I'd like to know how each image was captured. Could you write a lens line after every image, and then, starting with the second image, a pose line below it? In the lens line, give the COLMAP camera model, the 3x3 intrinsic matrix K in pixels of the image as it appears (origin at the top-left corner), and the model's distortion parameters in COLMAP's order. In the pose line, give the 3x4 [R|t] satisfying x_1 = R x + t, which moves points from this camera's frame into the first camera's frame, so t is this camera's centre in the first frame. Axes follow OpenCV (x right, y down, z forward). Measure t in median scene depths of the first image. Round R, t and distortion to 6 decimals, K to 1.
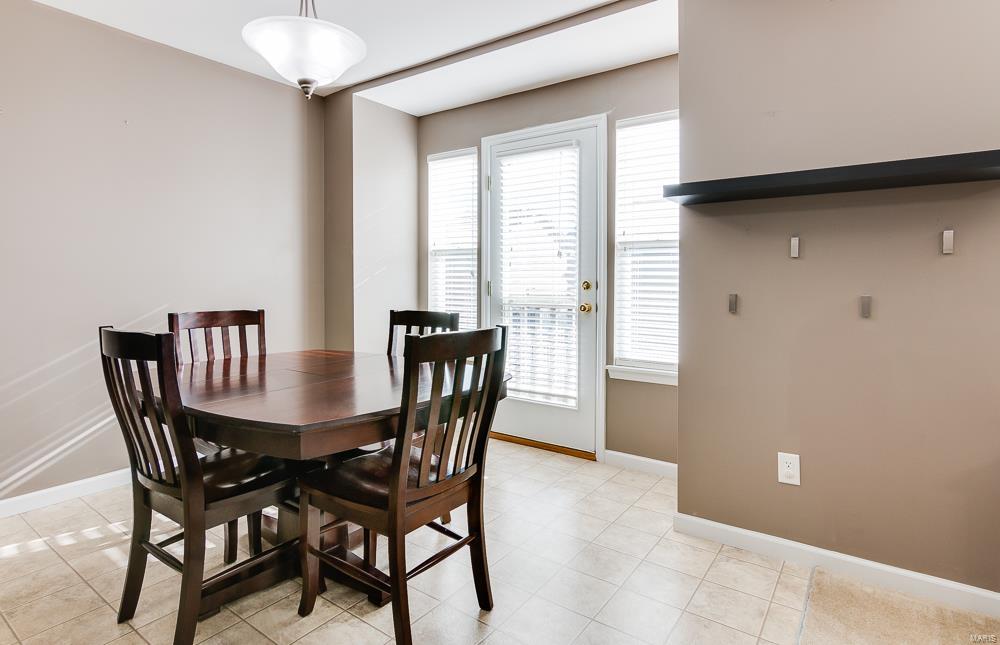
lens RADIAL K [[510.0, 0, 501.0], [0, 510.0, 316.3], [0, 0, 1]] dist [0.002503, -0.000231]
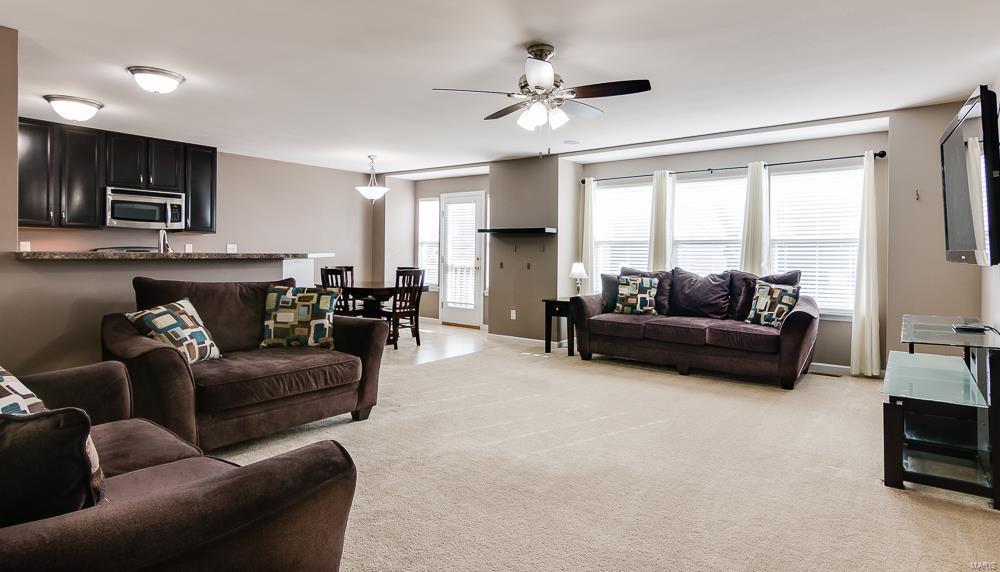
lens RADIAL K [[554.8, 0, 503.1], [0, 554.8, 287.1], [0, 0, 1]] dist [0.000203, -0.000274]
pose [[0.997376, 0.016531, -0.070476, 0.481118], [-0.017003, 0.999837, -0.006114, 0.090632], [0.070364, 0.007296, 0.997495, -1.659534]]
